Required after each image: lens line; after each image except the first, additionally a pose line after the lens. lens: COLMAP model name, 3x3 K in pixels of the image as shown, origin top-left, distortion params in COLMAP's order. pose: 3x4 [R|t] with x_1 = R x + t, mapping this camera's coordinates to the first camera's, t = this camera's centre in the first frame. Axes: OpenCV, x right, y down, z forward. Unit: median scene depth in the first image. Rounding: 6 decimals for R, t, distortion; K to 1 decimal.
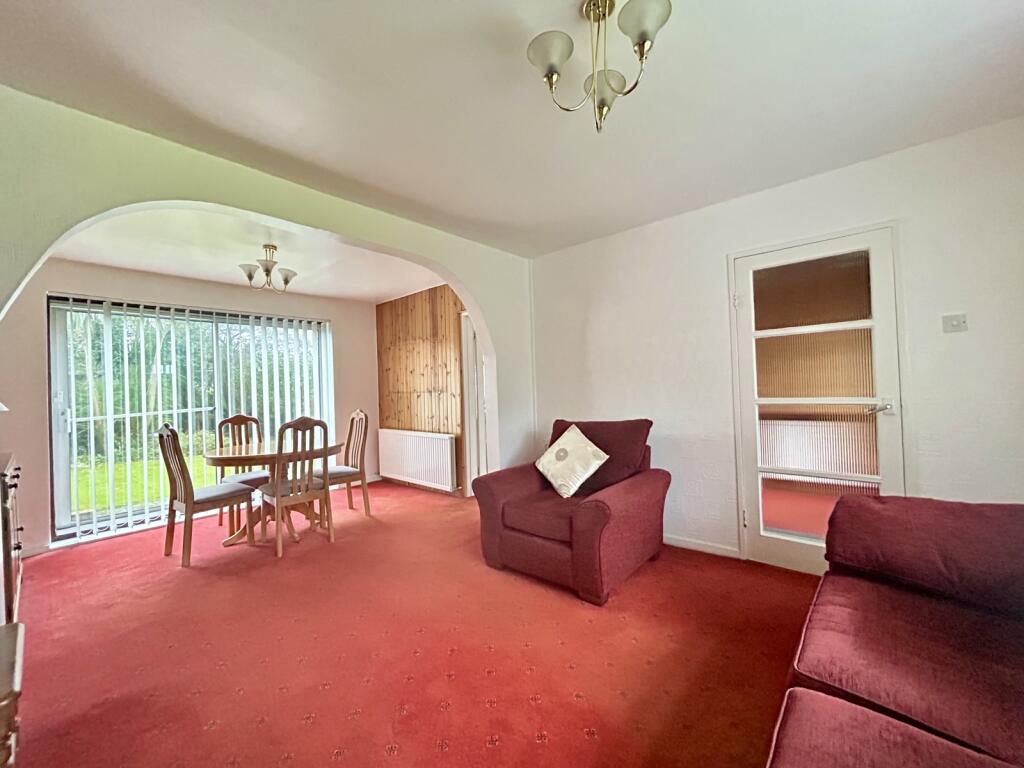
lens RADIAL K [[417.9, 0, 516.2], [0, 417.9, 385.0], [0, 0, 1]] dist [-0.006351, 0.001215]
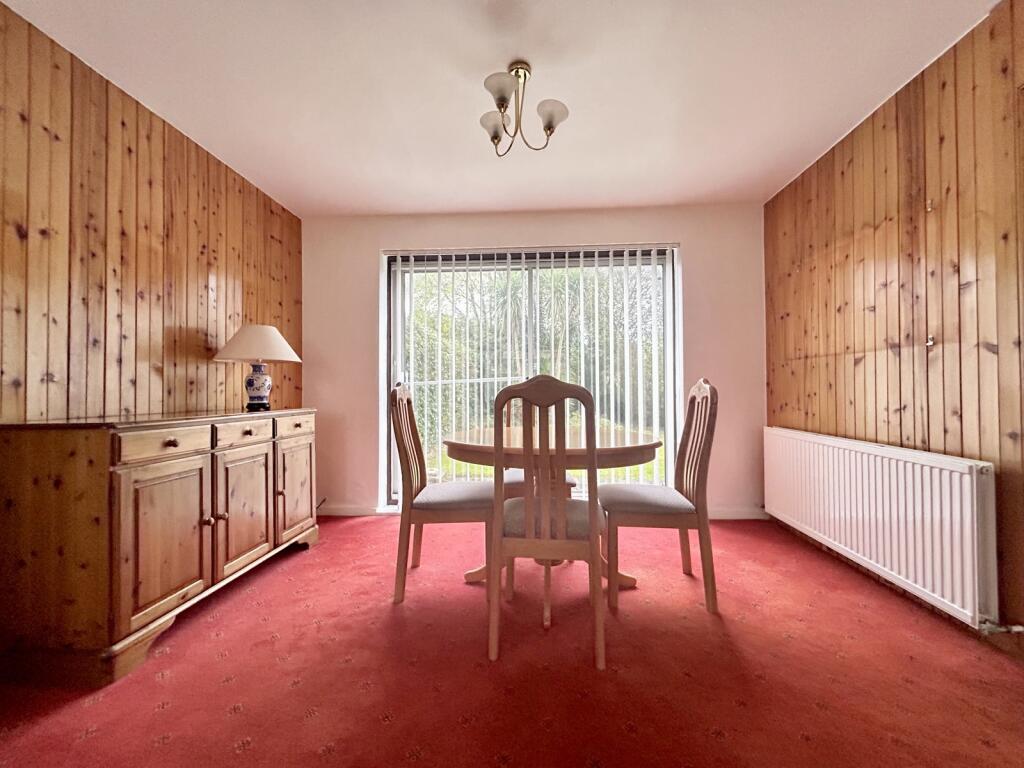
lens RADIAL K [[417.9, 0, 502.8], [0, 417.9, 386.8], [0, 0, 1]] dist [-0.006351, 0.001215]
pose [[0.596960, 0.019379, -0.802037, -0.110645], [-0.009540, 0.999809, 0.017057, 0.053917], [0.802214, -0.002531, 0.597031, 0.458977]]
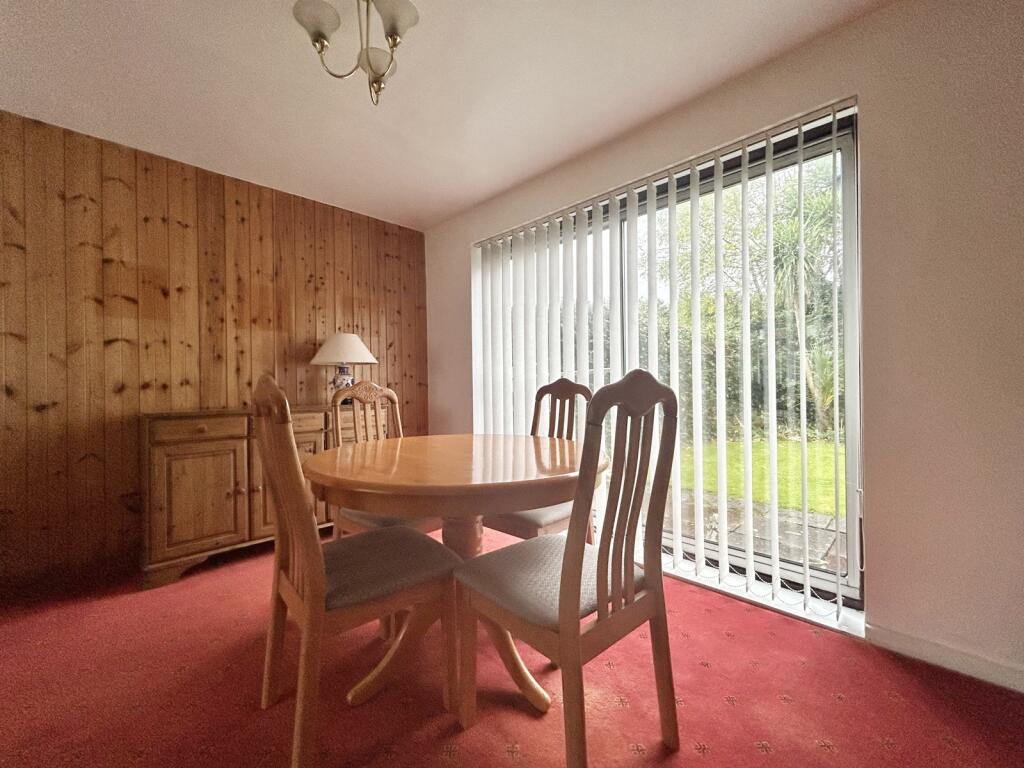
lens RADIAL K [[417.9, 0, 509.3], [0, 417.9, 383.4], [0, 0, 1]] dist [-0.006351, 0.001215]
pose [[-0.088947, 0.032345, -0.995511, -0.112658], [0.014821, 0.999405, 0.031148, 0.046791], [0.995926, -0.011984, -0.089374, 0.821006]]
